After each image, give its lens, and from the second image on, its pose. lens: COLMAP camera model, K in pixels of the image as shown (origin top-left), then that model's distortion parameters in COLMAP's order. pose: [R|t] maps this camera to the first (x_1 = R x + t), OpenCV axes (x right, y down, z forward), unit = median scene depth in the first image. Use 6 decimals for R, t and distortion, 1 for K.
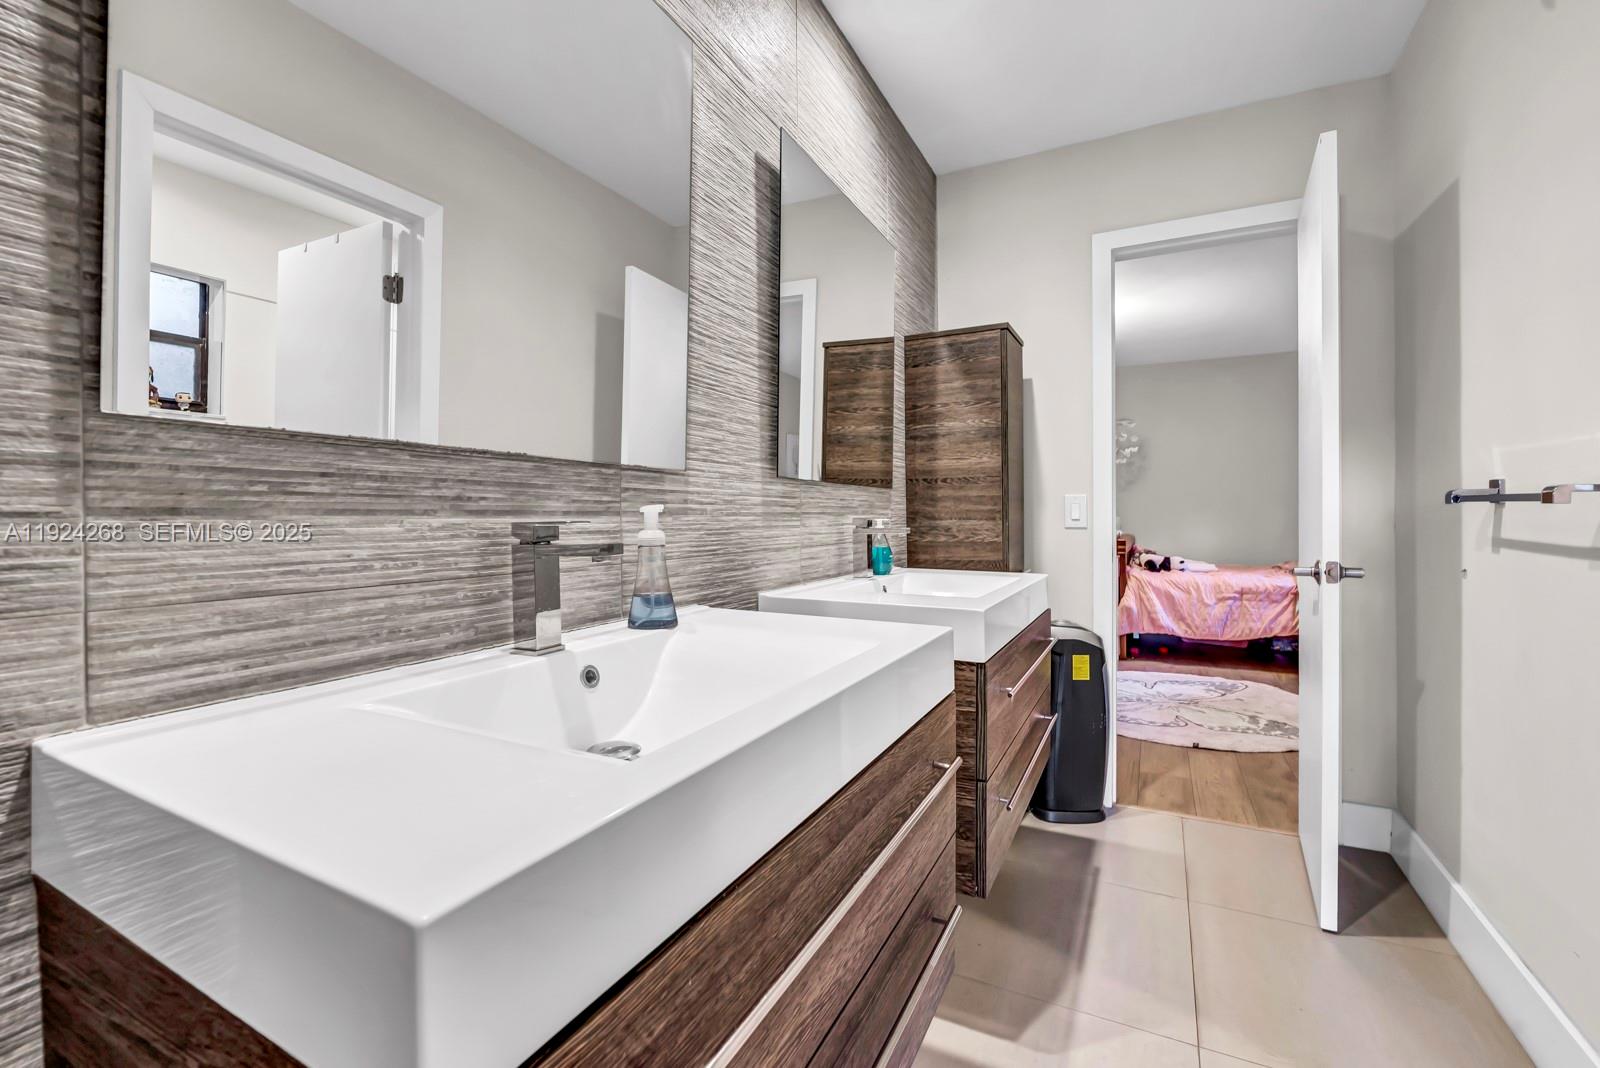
lens RADIAL K [[679.7, 0, 801.4], [0, 679.7, 526.7], [0, 0, 1]] dist [-0.002009, -0.000396]
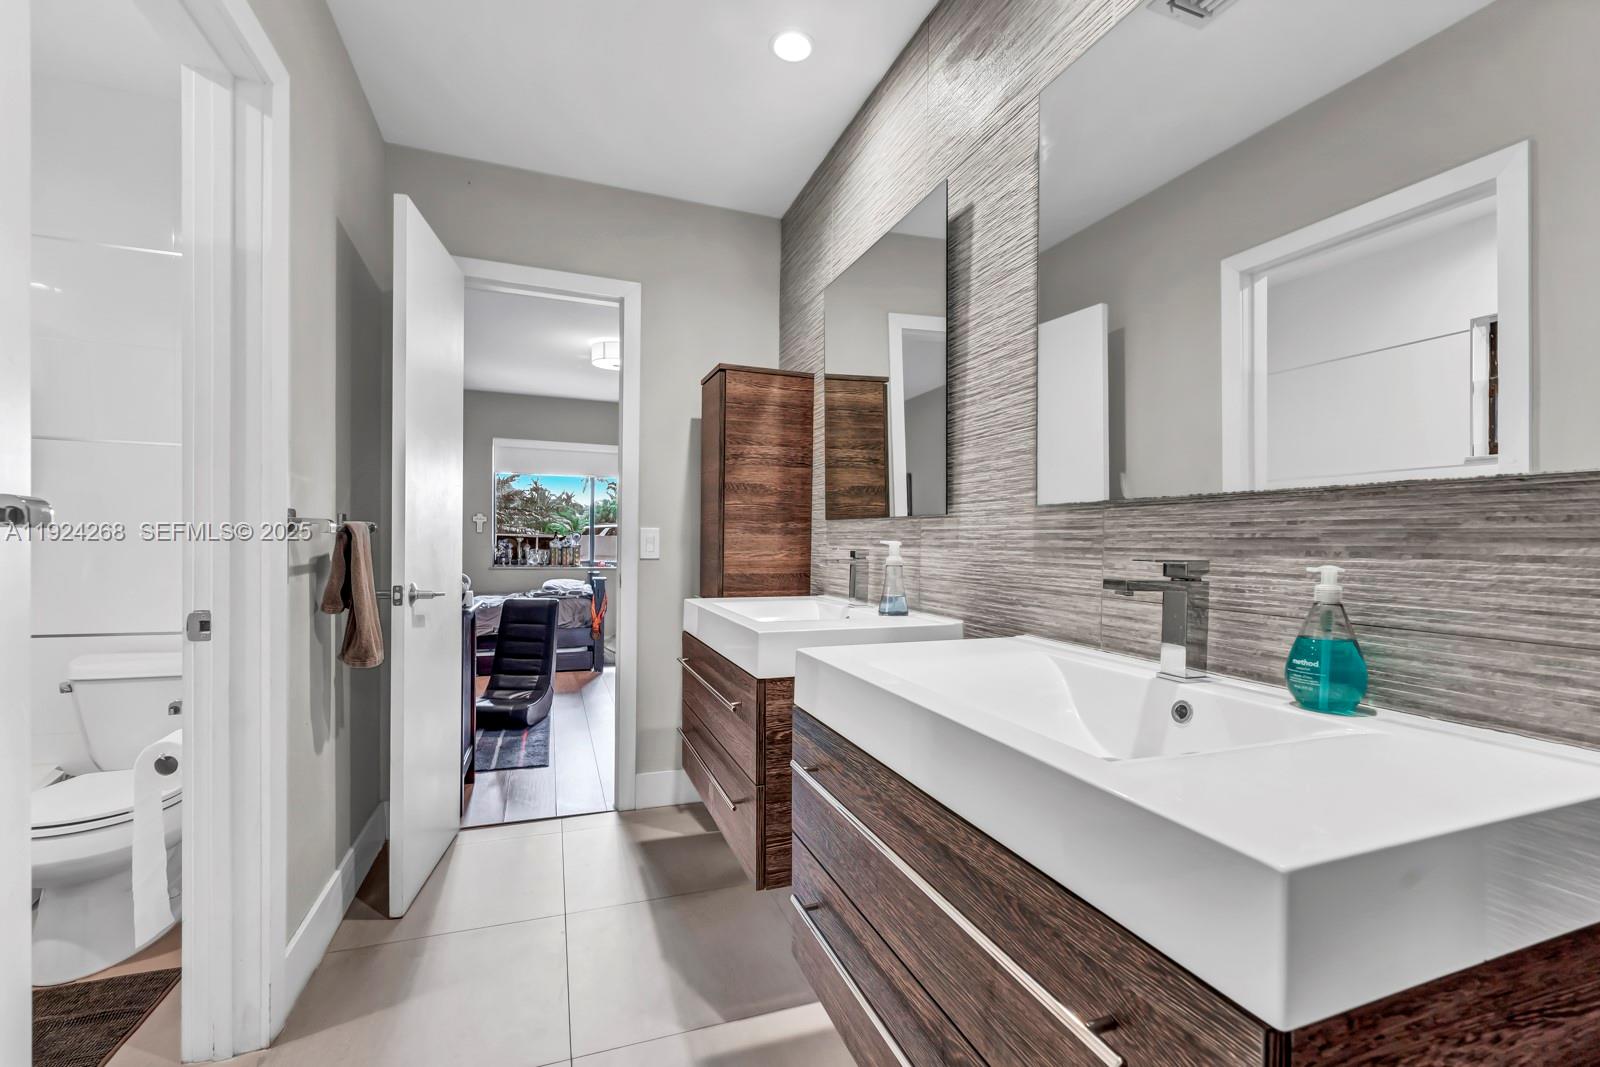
lens RADIAL K [[679.7, 0, 801.4], [0, 679.7, 526.2], [0, 0, 1]] dist [-0.002009, -0.000396]
pose [[-0.670264, -0.007410, -0.742086, 0.875119], [-0.006494, 0.999970, -0.004120, -0.046064], [0.742094, 0.002058, -0.670292, 1.481870]]
